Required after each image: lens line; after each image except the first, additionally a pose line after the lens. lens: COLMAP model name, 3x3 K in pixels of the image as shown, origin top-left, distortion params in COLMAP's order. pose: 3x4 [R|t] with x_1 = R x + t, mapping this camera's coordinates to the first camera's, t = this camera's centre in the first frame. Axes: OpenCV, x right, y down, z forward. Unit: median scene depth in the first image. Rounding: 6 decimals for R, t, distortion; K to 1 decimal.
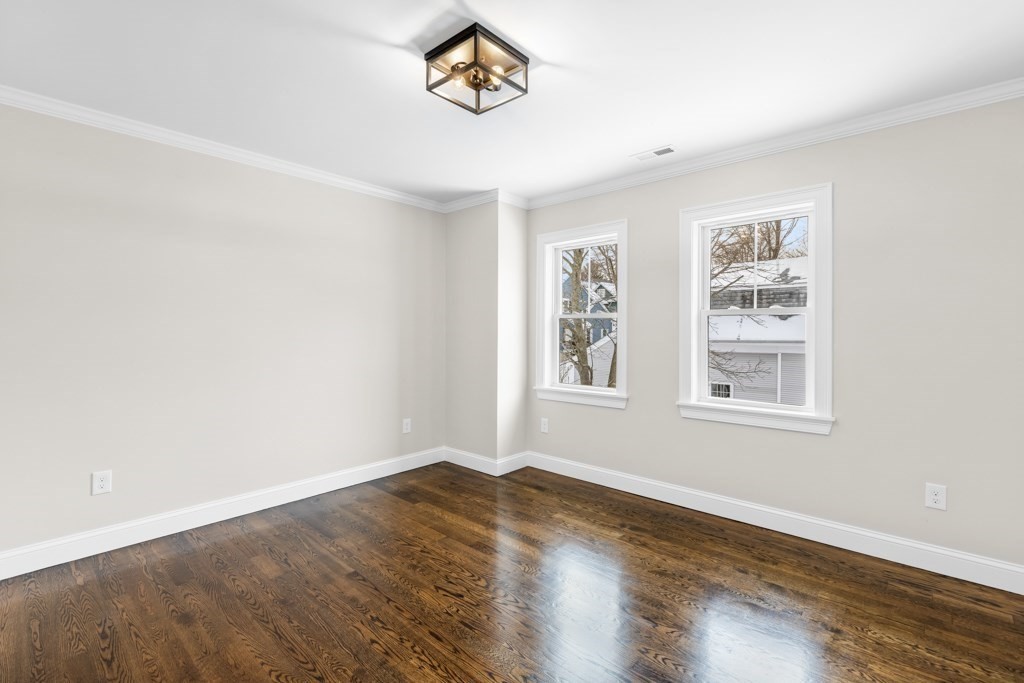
lens RADIAL K [[461.9, 0, 512.8], [0, 461.9, 332.1], [0, 0, 1]] dist [0.001596, 0.000247]
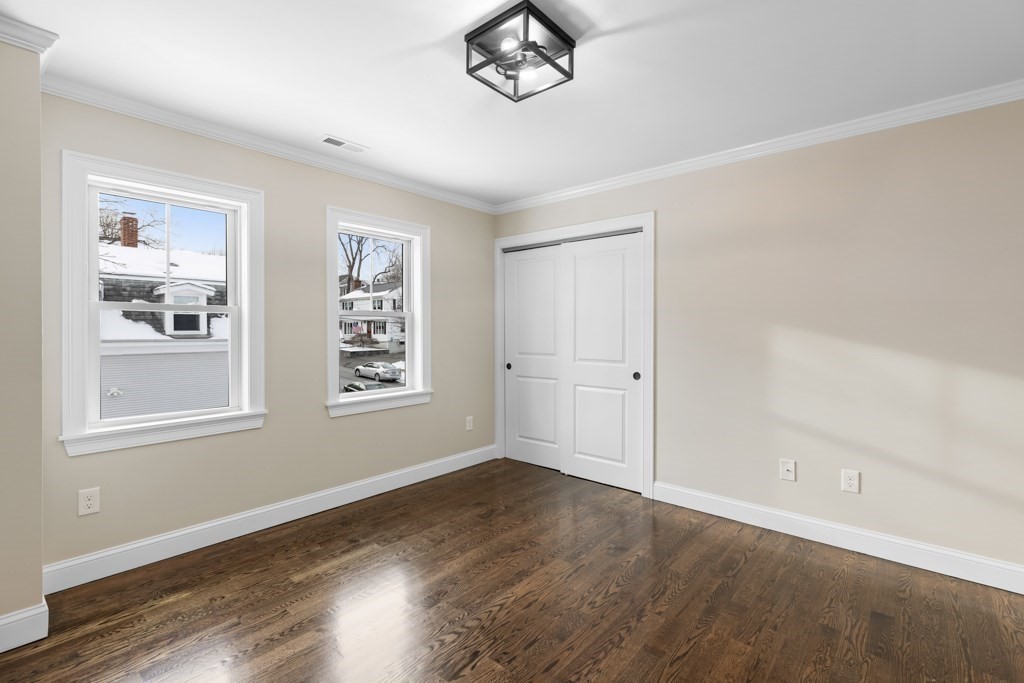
lens RADIAL K [[461.9, 0, 512.8], [0, 461.9, 332.1], [0, 0, 1]] dist [0.001596, 0.000247]
pose [[-0.022480, -0.005998, 0.999729, -0.673167], [0.000498, 0.999982, 0.006010, -0.003751], [-0.999747, 0.000633, -0.022477, 0.688043]]
